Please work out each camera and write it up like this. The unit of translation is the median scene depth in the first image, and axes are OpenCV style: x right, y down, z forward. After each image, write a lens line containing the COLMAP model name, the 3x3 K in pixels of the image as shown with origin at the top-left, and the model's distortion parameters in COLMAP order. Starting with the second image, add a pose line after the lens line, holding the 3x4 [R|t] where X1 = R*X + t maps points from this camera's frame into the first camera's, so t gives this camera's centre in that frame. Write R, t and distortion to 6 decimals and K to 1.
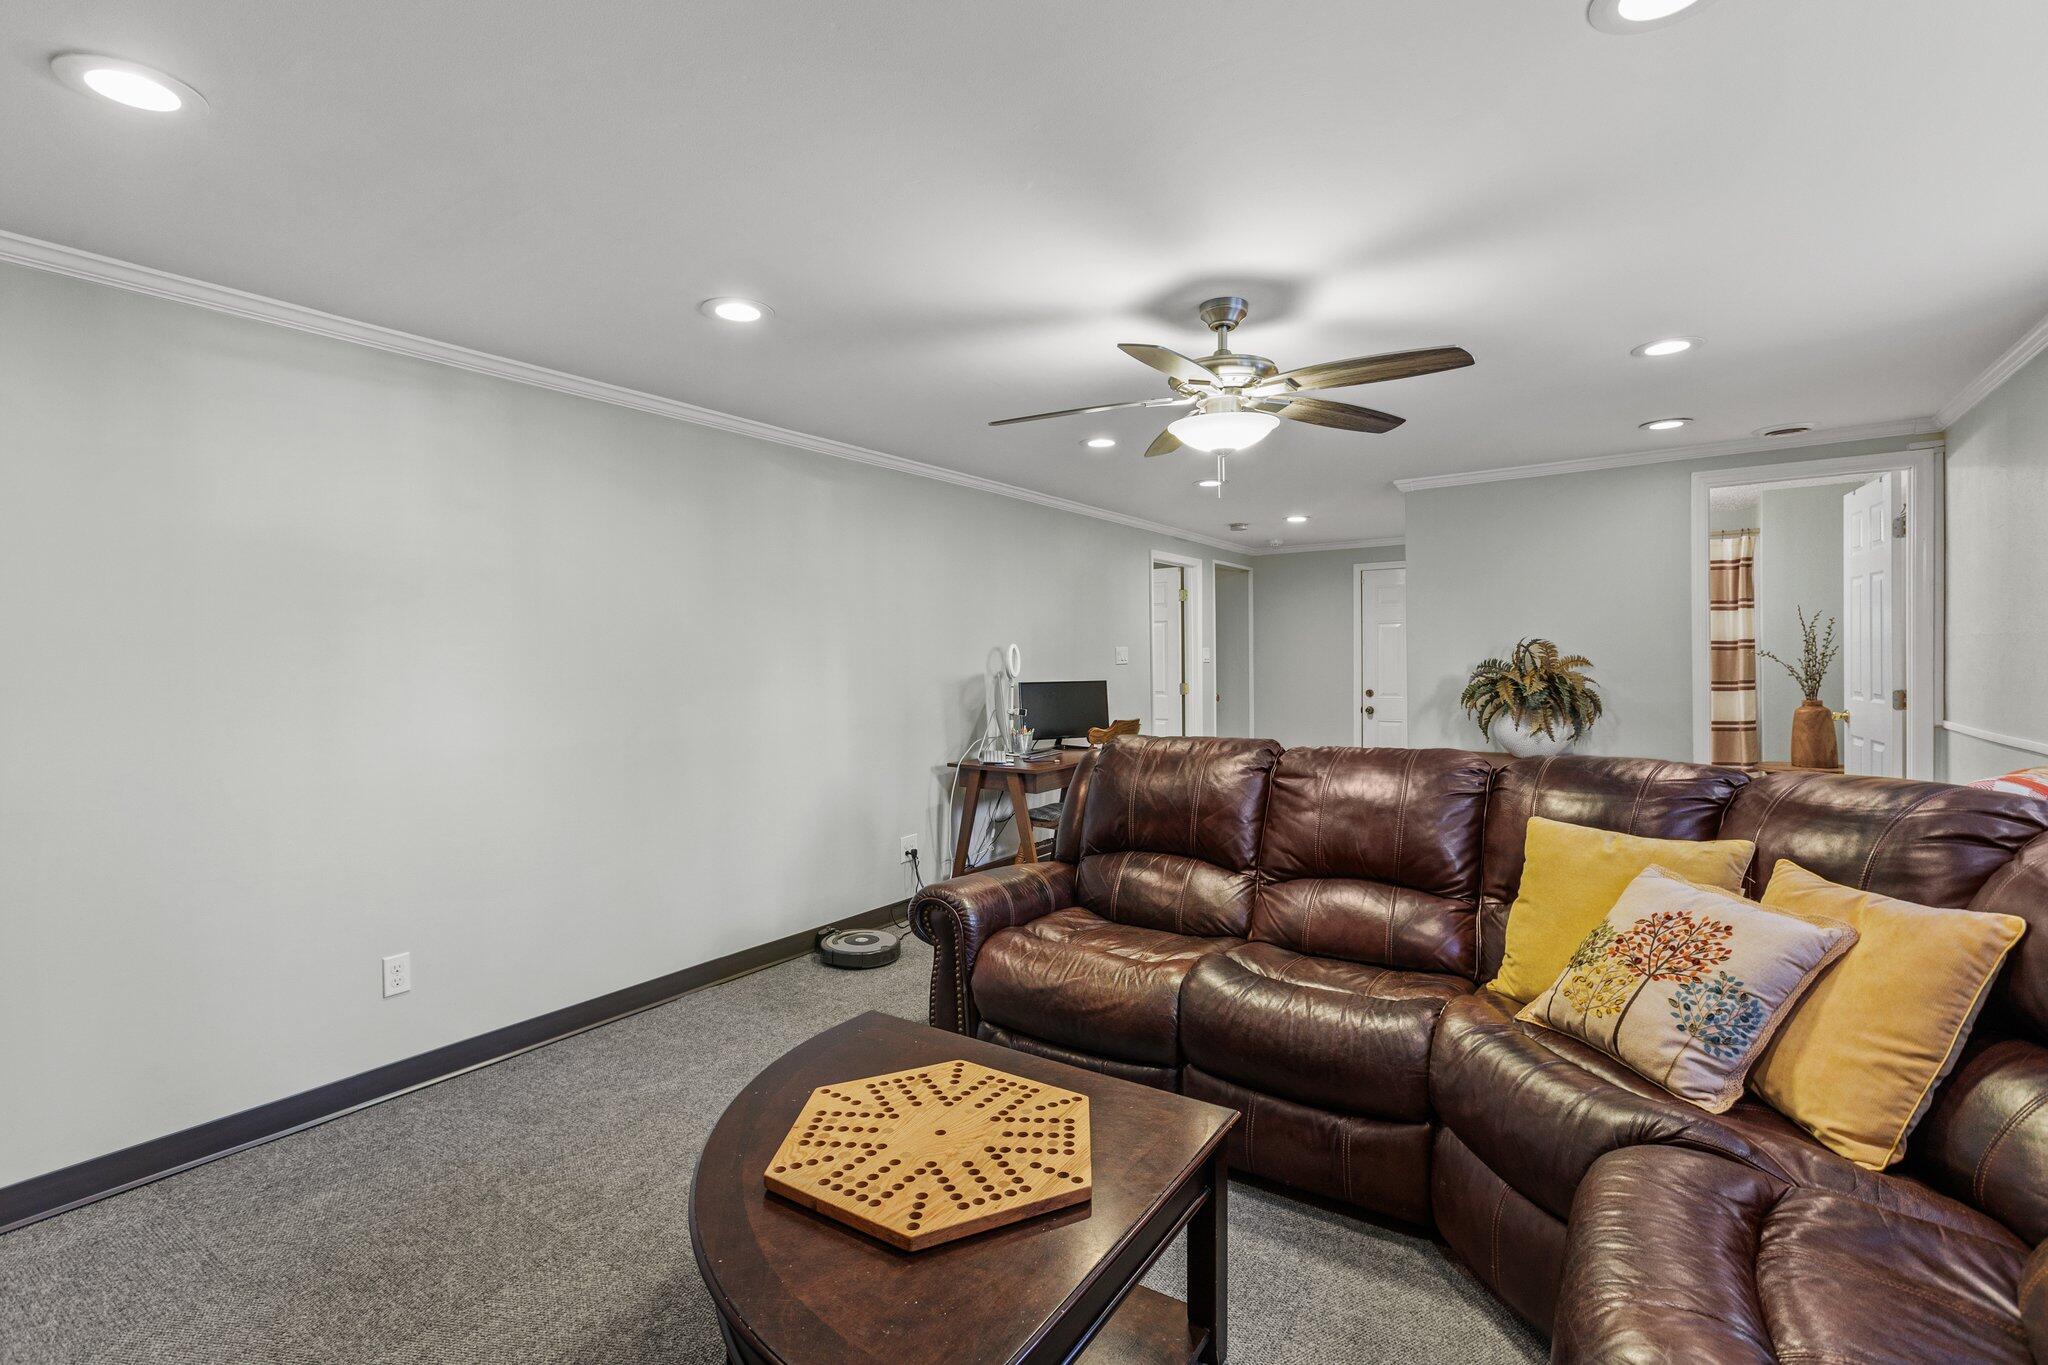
lens RADIAL K [[926.5, 0, 1026.9], [0, 926.5, 669.7], [0, 0, 1]] dist [-0.012690, -0.000367]
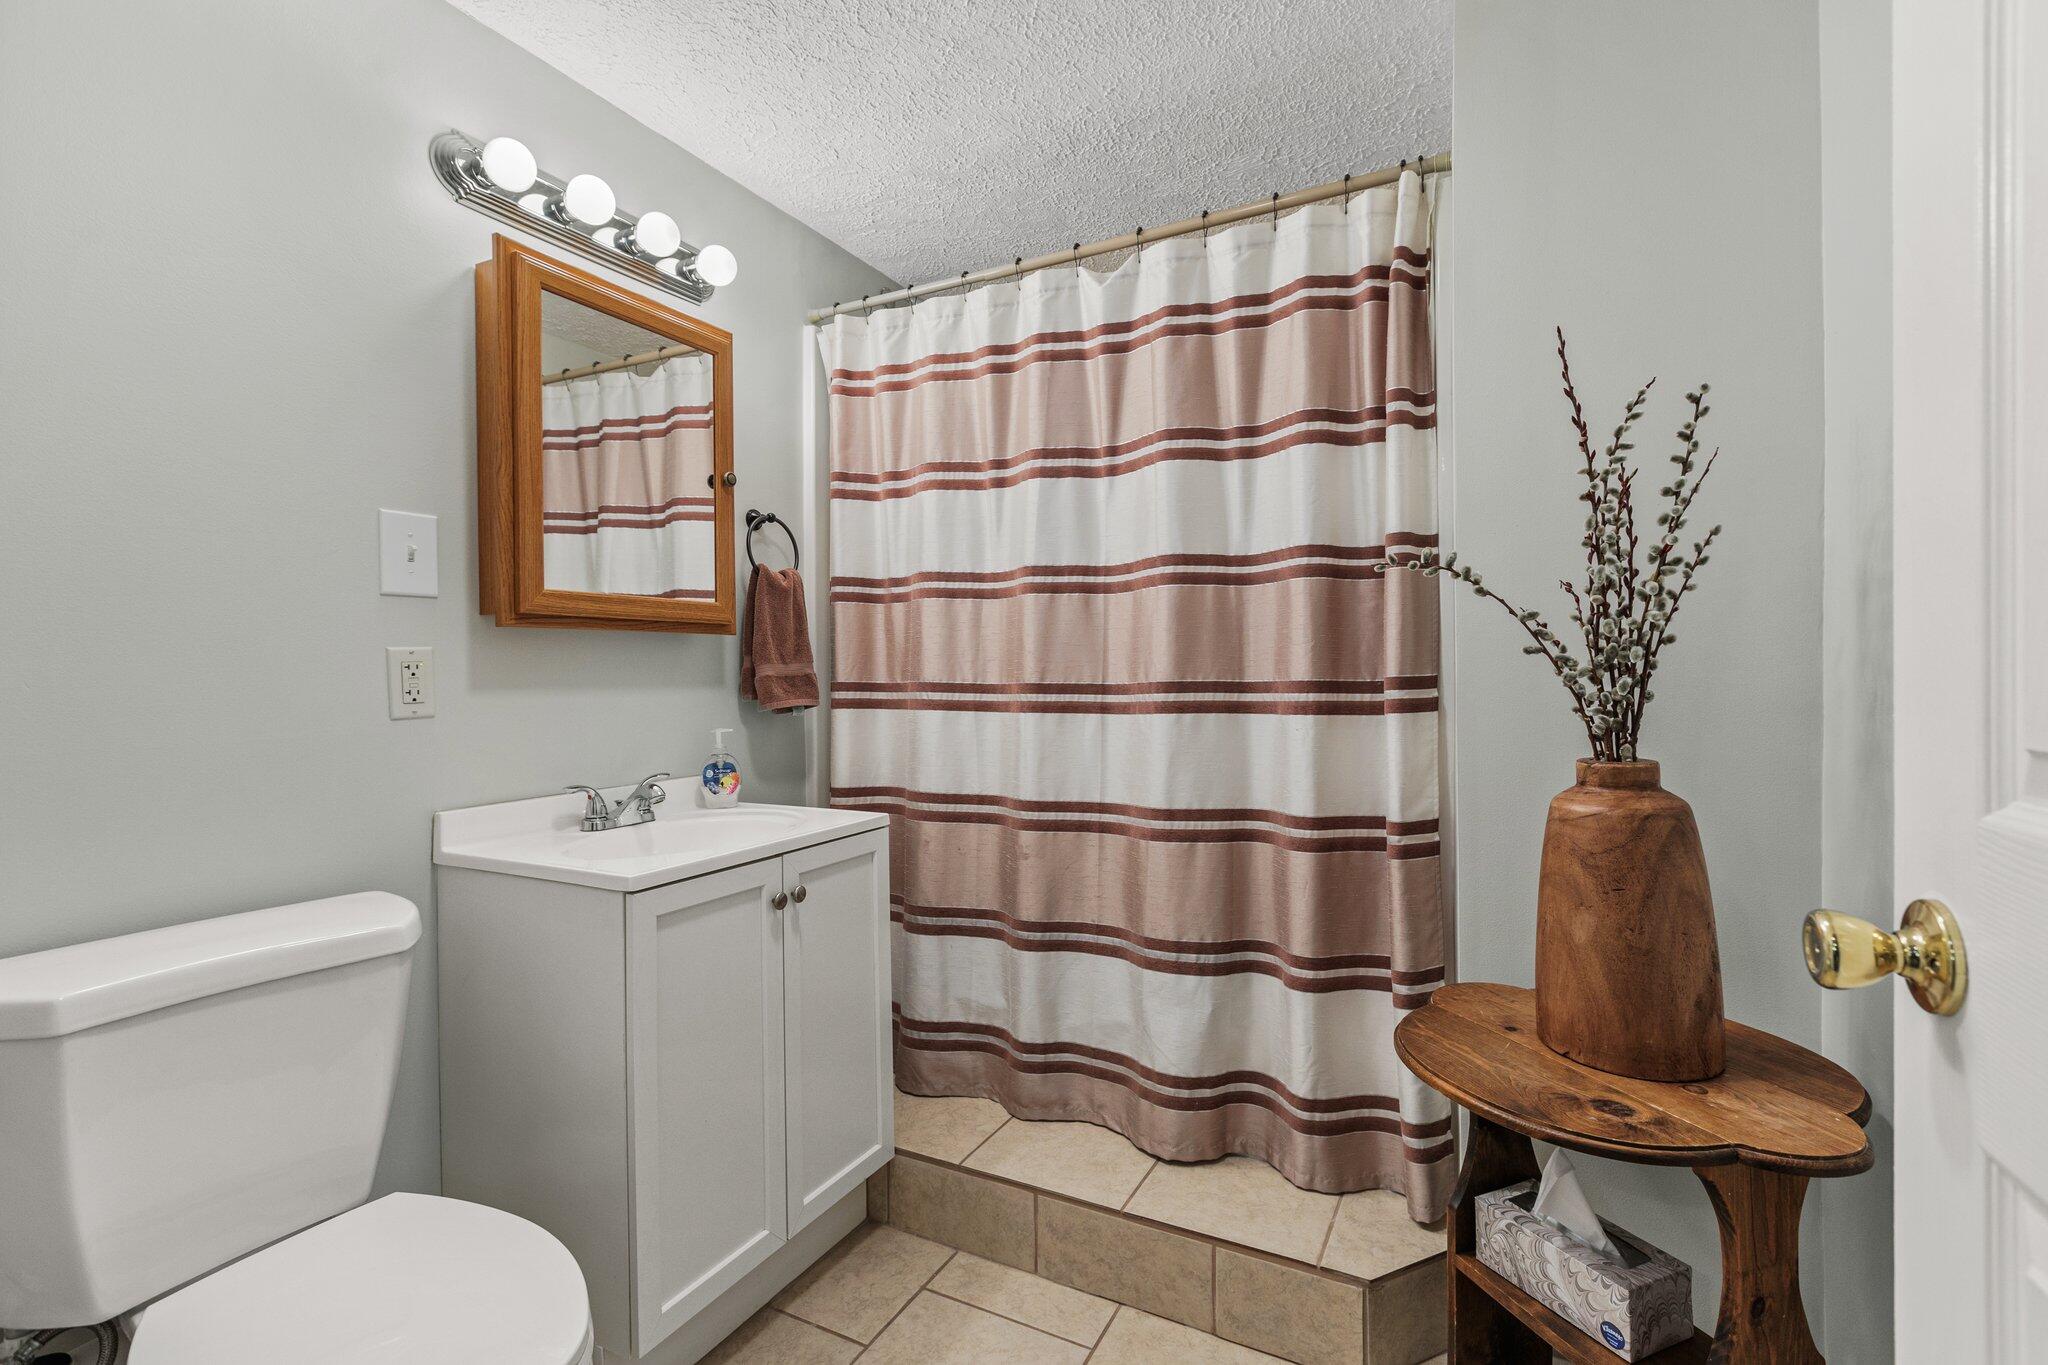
lens RADIAL K [[926.5, 0, 1022.1], [0, 926.5, 684.4], [0, 0, 1]] dist [-0.012690, -0.000367]
pose [[0.992793, -0.006496, 0.119668, 0.628079], [0.005511, 0.999948, 0.008559, 0.010479], [-0.119718, -0.007838, 0.992777, 0.728417]]
